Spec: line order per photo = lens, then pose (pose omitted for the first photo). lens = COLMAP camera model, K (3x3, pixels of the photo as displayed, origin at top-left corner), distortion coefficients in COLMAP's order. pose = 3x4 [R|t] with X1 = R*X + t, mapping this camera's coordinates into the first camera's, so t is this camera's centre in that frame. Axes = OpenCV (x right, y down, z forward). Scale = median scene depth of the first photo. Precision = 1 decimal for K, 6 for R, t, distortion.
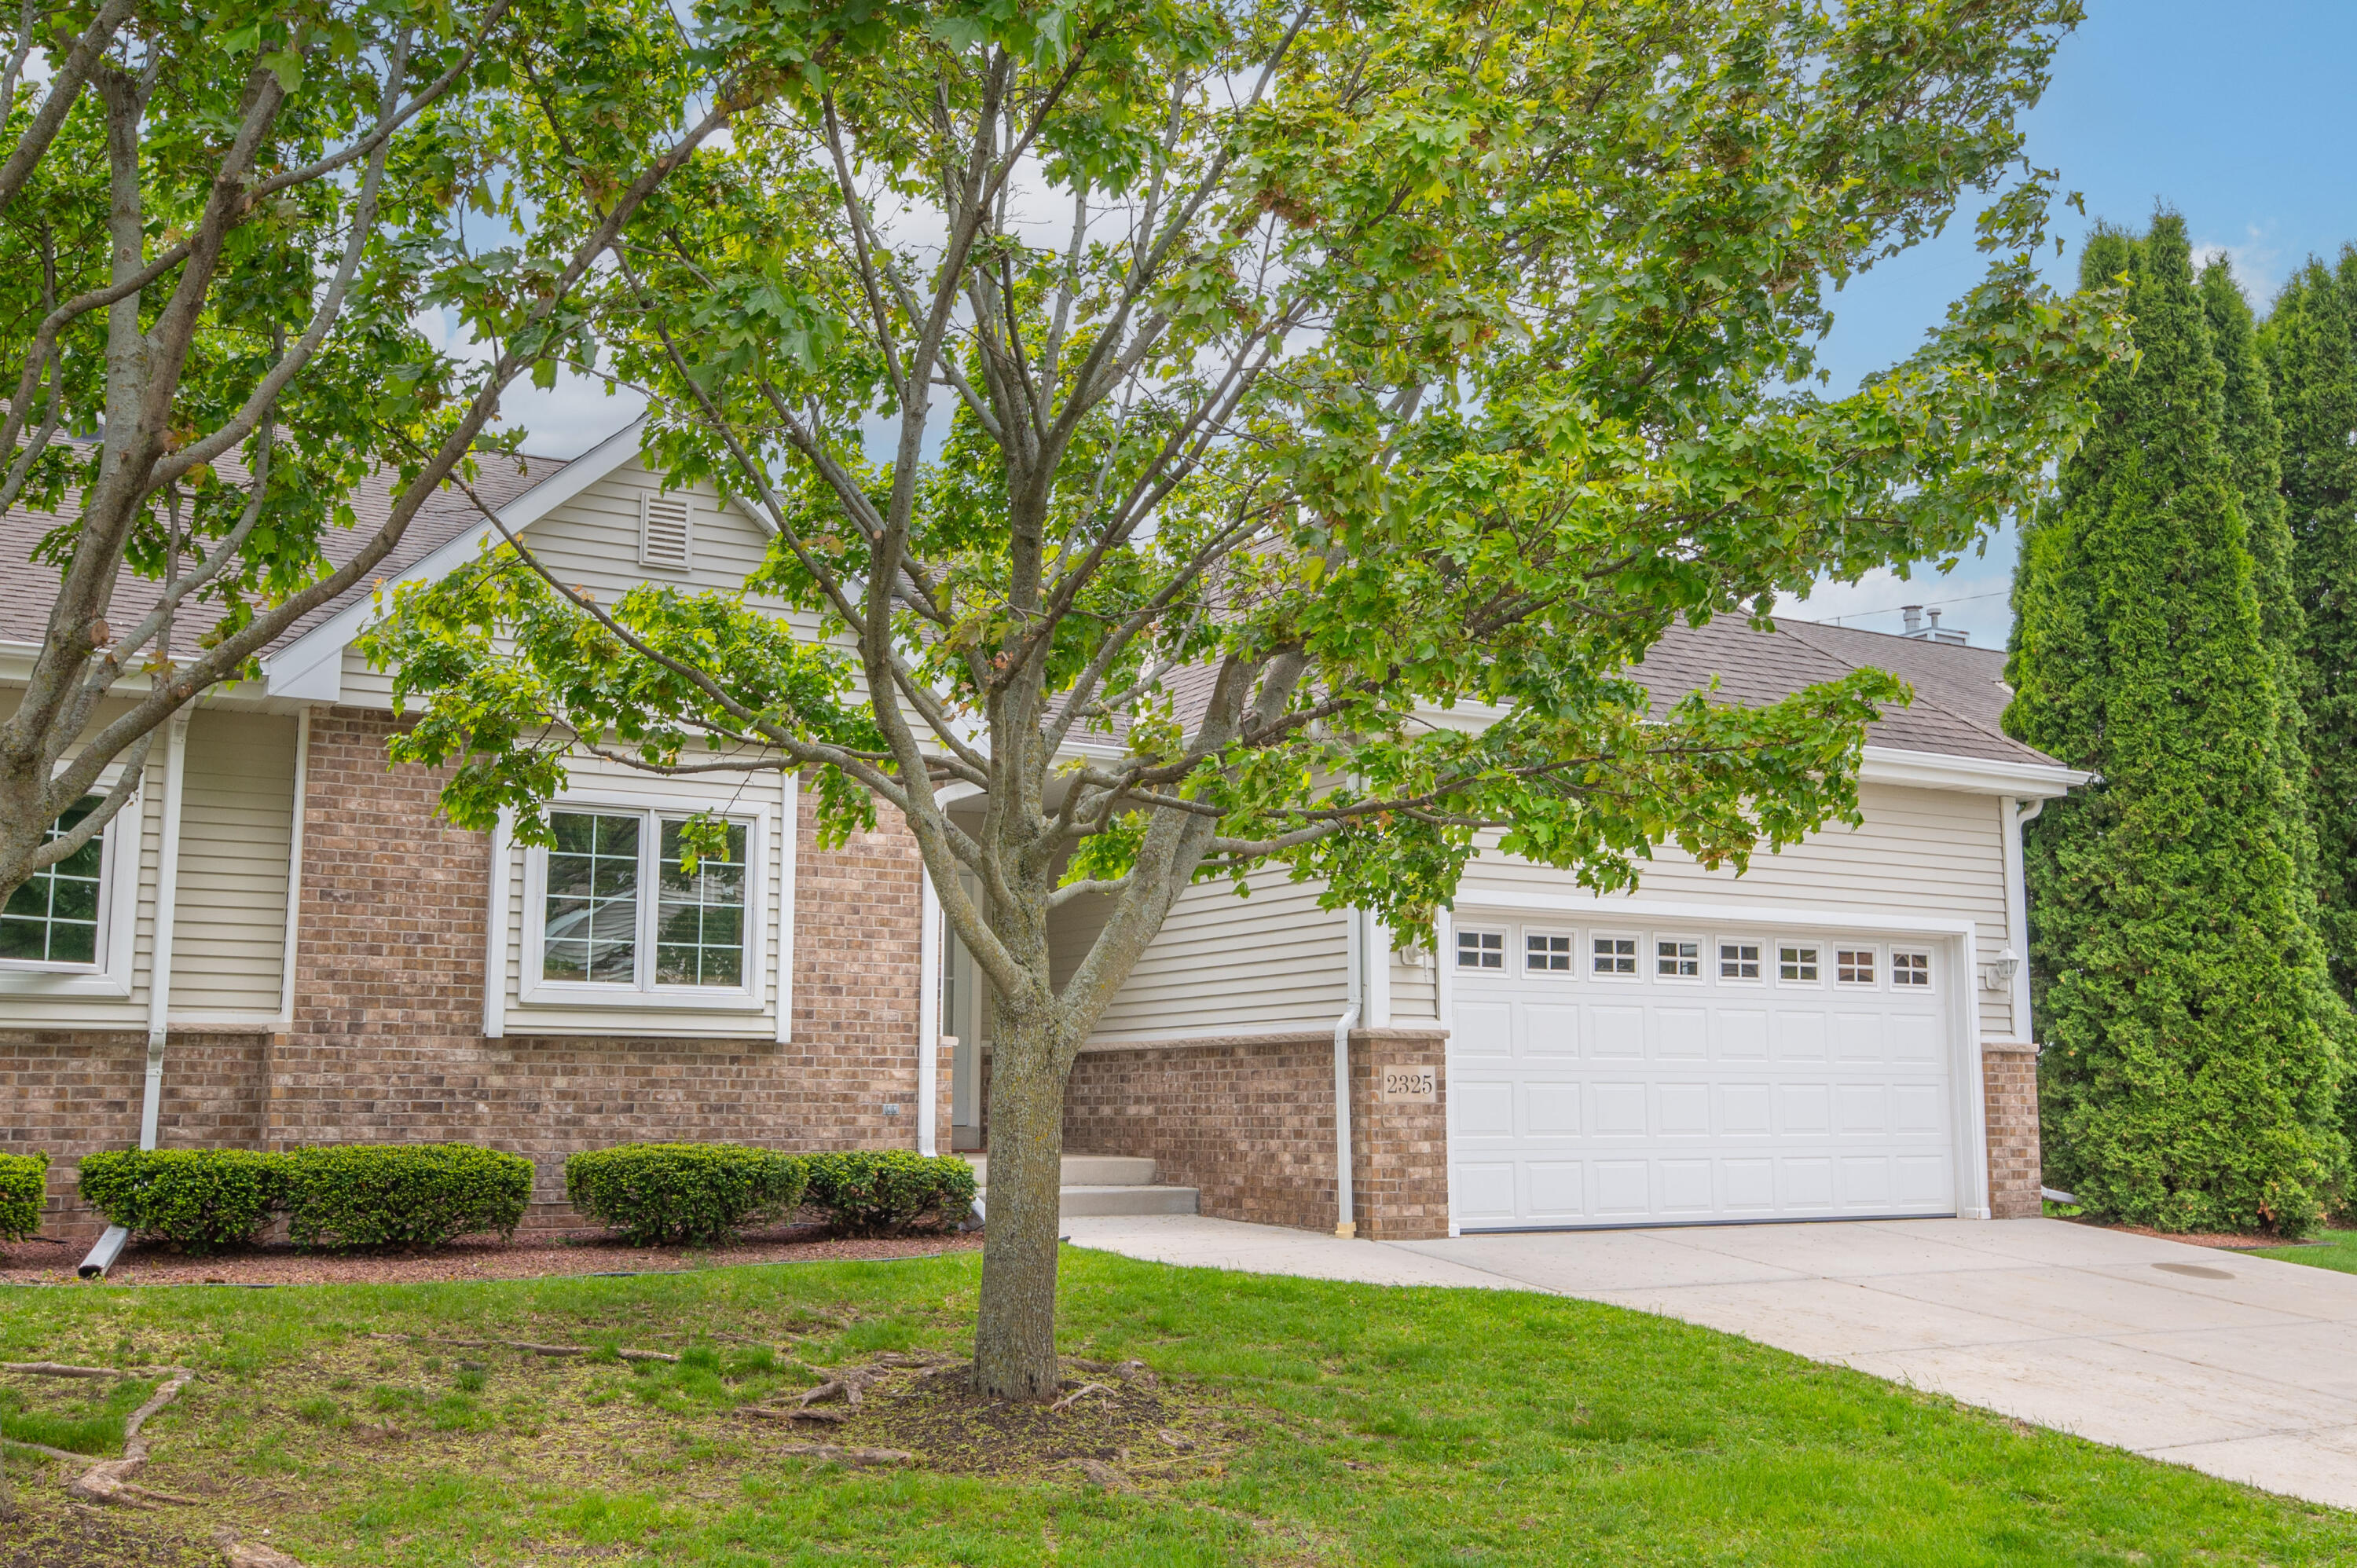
lens RADIAL K [[2238.6, 0, 1178.5], [0, 2238.6, 784.0], [0, 0, 1]] dist [-0.003137, -0.008582]
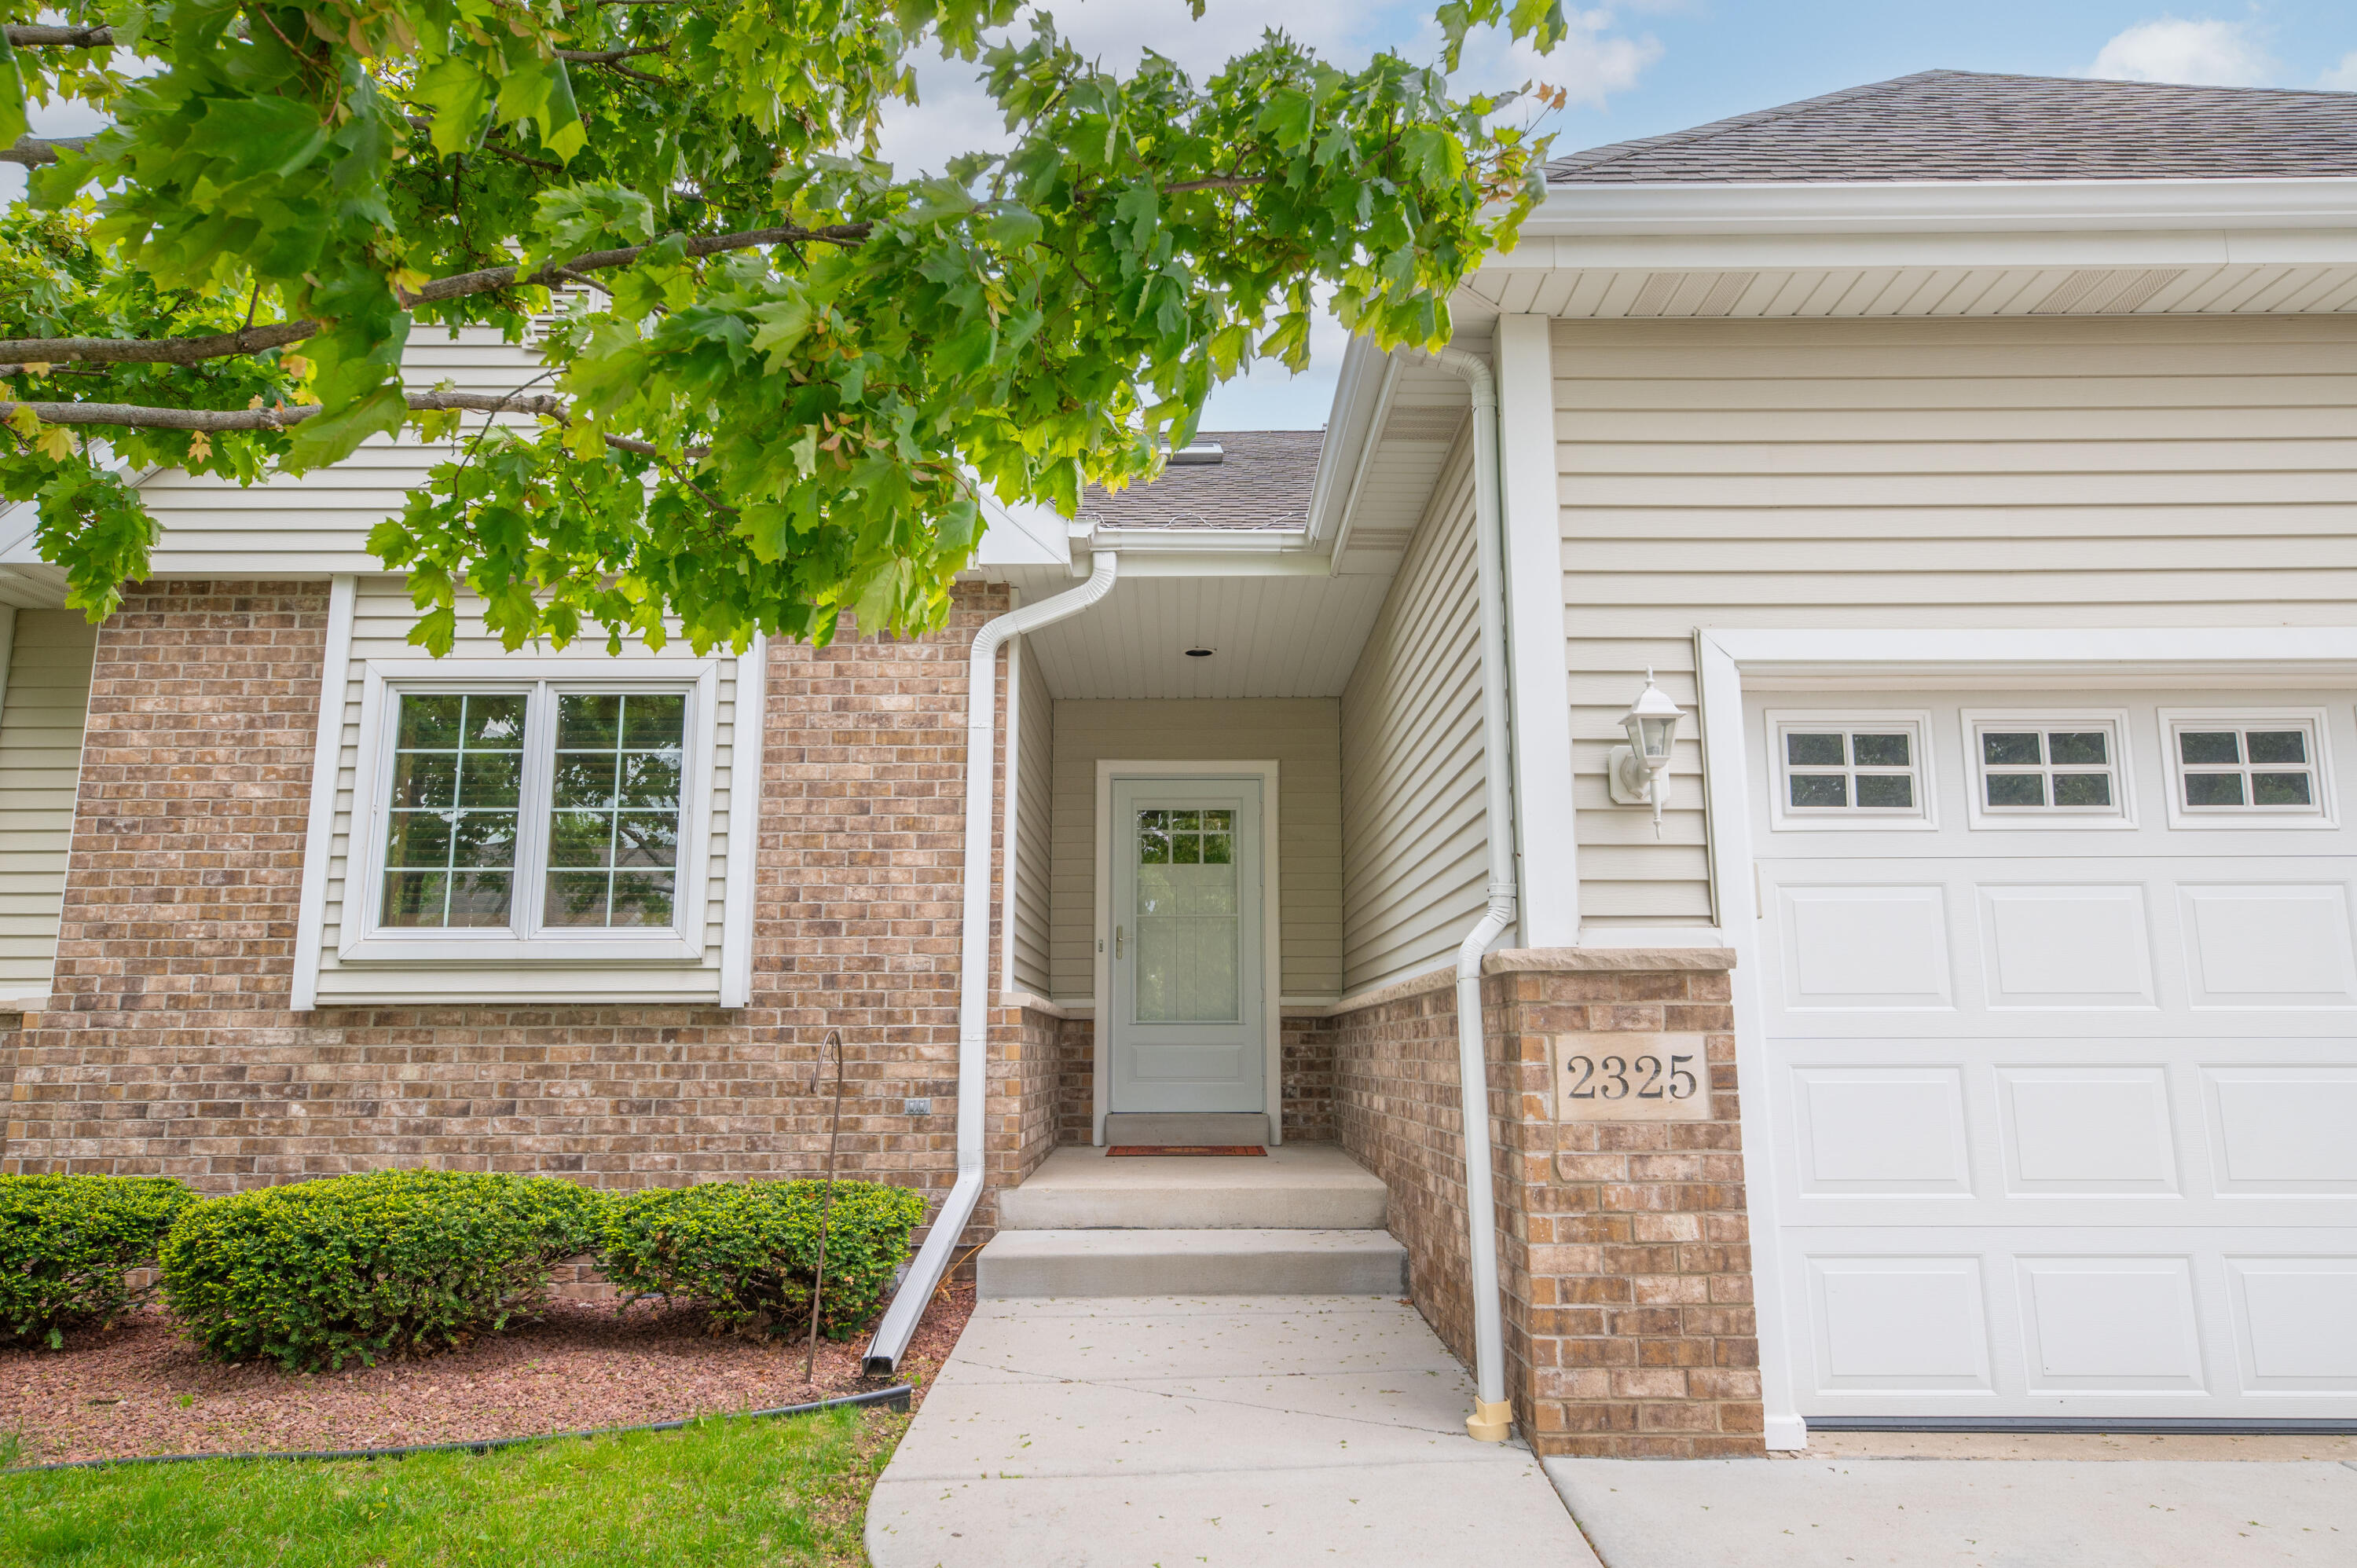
lens RADIAL K [[1505.5, 0, 1178.5], [0, 1505.5, 784.0], [0, 0, 1]] dist [0.018637, 0.001760]
pose [[0.865200, -0.092933, -0.492740, 0.175741], [0.077878, 0.995656, -0.051041, 0.086102], [0.495343, 0.005787, 0.868678, 0.704481]]
